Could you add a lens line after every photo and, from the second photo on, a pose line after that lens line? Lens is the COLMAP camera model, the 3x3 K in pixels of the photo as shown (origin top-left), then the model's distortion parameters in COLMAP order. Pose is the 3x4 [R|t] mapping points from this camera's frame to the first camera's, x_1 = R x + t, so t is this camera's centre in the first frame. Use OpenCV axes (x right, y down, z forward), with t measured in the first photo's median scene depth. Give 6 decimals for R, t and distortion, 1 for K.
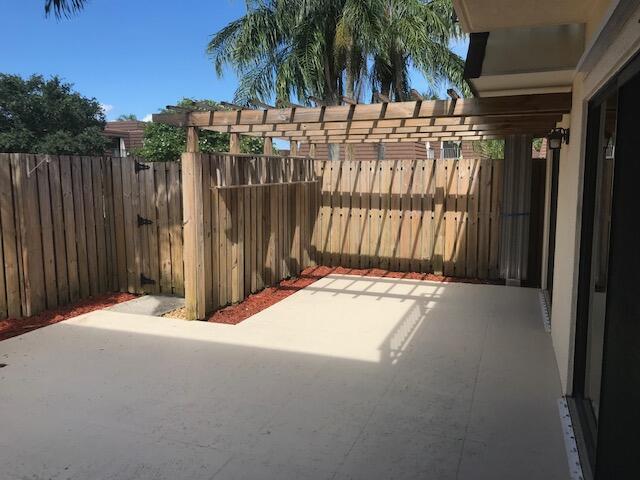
lens RADIAL K [[525.0, 0, 319.7], [0, 525.0, 236.2], [0, 0, 1]] dist [0.098107, -0.000091]
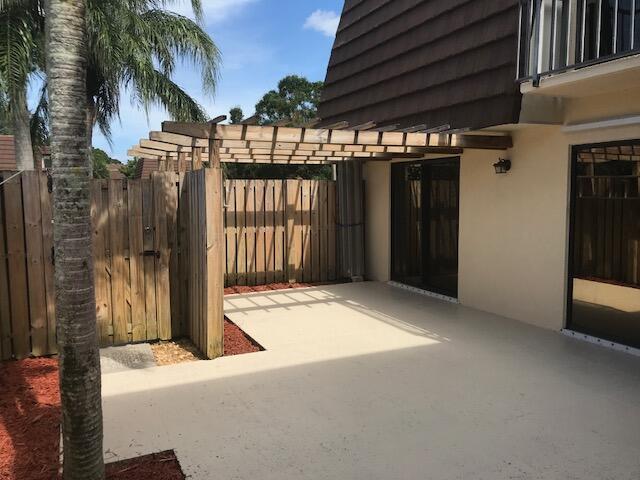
lens RADIAL K [[525.0, 0, 319.3], [0, 525.0, 242.6], [0, 0, 1]] dist [0.098107, -0.000091]
pose [[0.700591, -0.072168, 0.709904, -0.572324], [0.090774, 0.995803, 0.011649, -0.020810], [-0.707766, 0.056280, 0.704202, 0.189307]]
